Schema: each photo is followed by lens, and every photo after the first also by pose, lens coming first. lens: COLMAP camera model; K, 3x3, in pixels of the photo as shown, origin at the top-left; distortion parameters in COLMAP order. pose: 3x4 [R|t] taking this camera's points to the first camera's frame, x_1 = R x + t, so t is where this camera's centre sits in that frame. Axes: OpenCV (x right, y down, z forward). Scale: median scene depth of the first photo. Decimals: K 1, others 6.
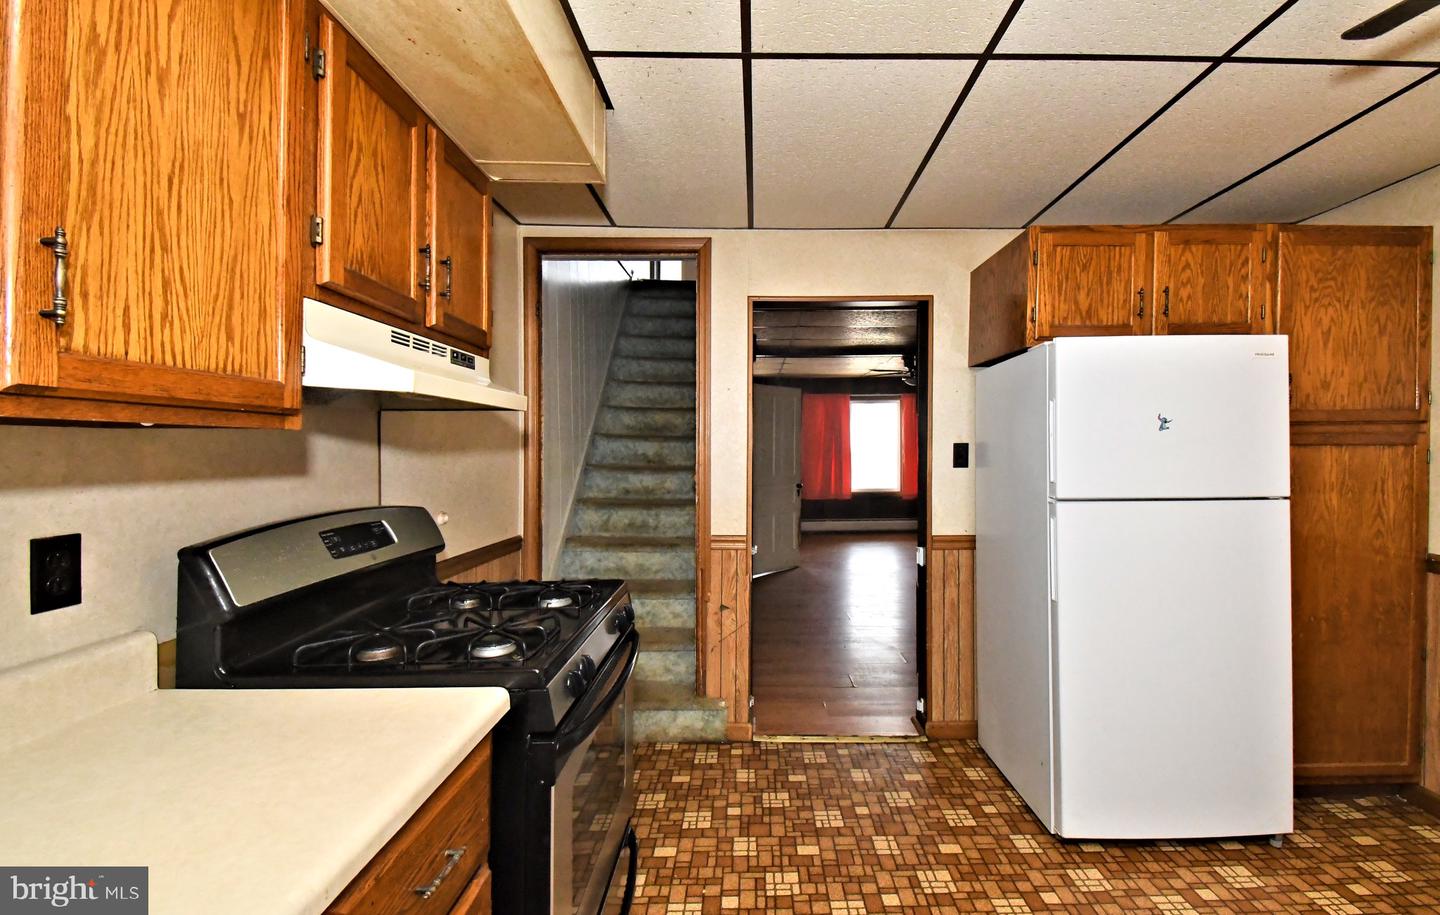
lens RADIAL K [[619.7, 0, 751.6], [0, 619.7, 446.5], [0, 0, 1]] dist [0.028707, -0.018785]
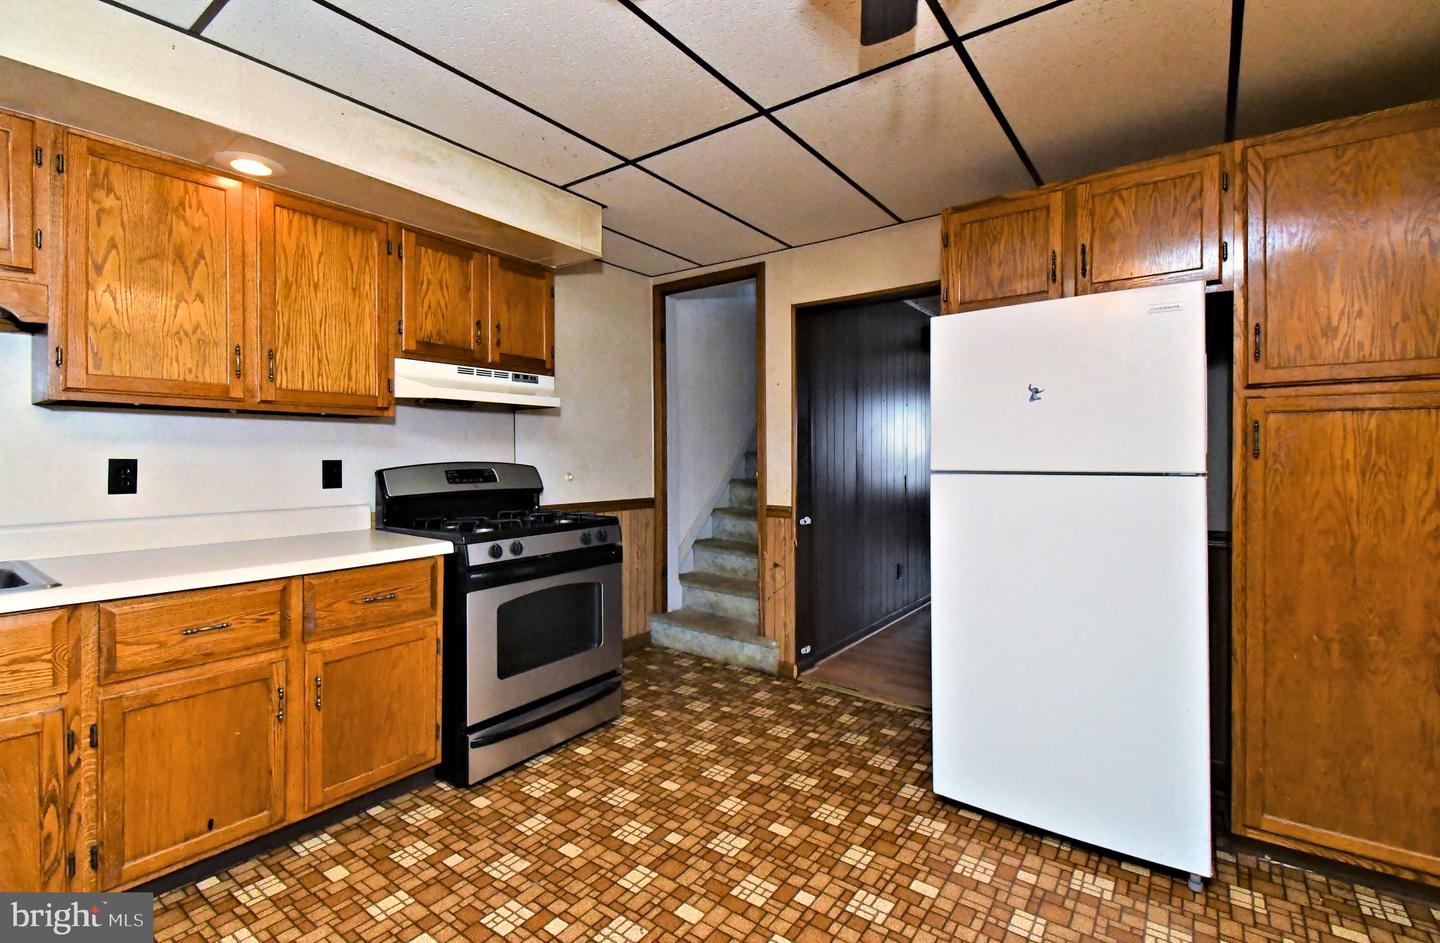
lens RADIAL K [[634.9, 0, 725.4], [0, 634.9, 453.4], [0, 0, 1]] dist [0.032753, -0.010974]
pose [[0.800471, 0.003181, -0.599363, 0.868047], [-0.000828, 0.999991, 0.004201, 0.050917], [0.599370, -0.002866, 0.800467, -0.072524]]
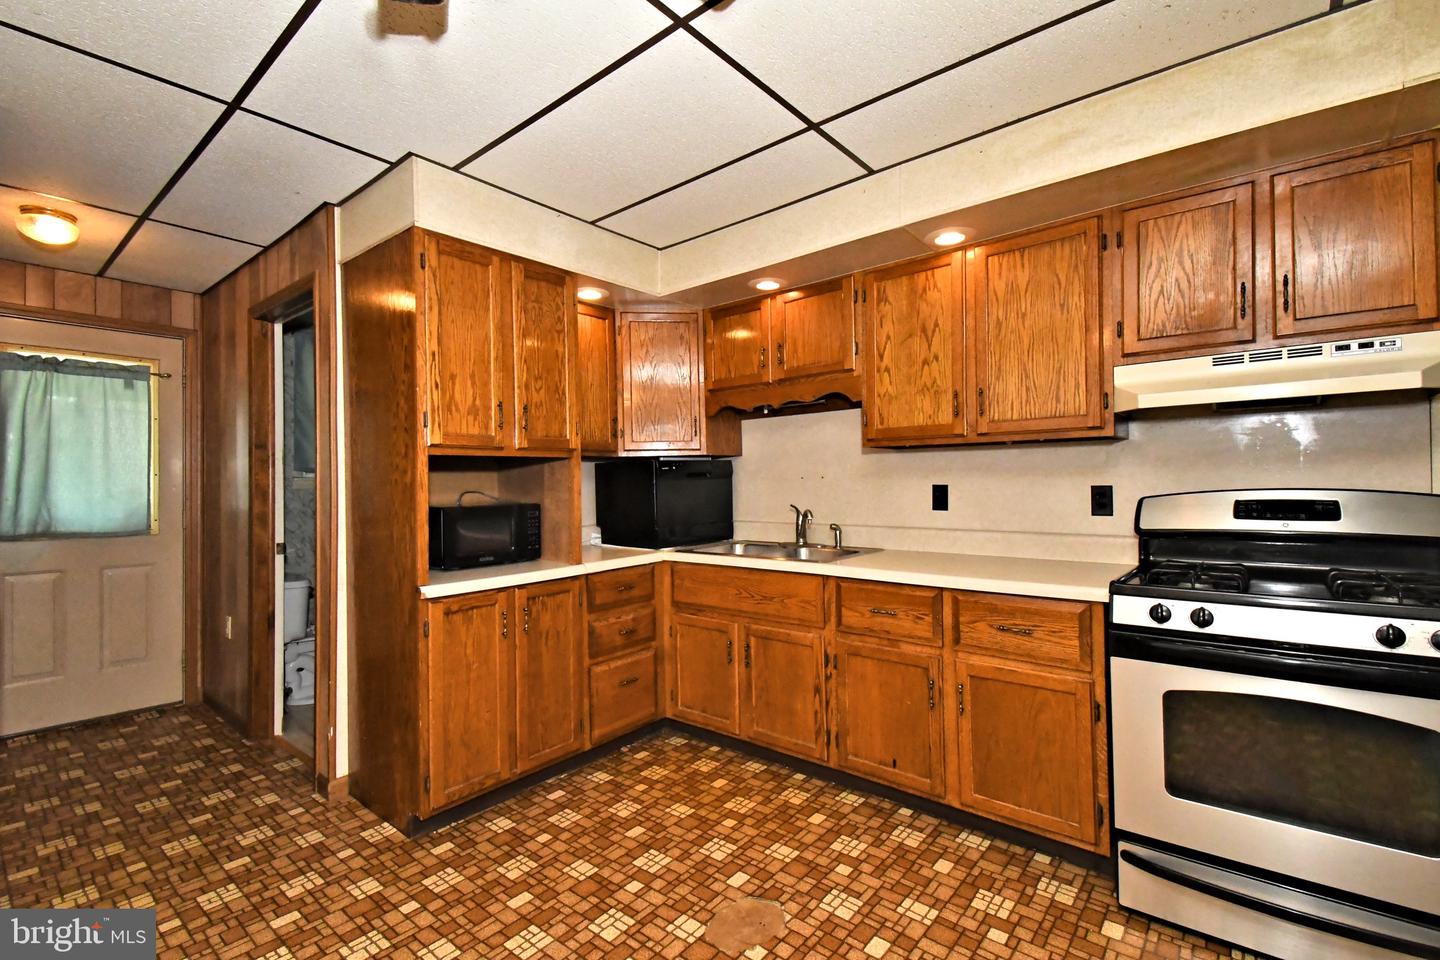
lens RADIAL K [[644.8, 0, 720.0], [0, 644.8, 480.0], [0, 0, 1]] dist [0.040513, -0.018637]
pose [[-0.638713, 0.009239, -0.769389, 0.870322], [0.019119, 0.999810, -0.003866, 0.051397], [0.769207, -0.017179, -0.638769, 0.720128]]
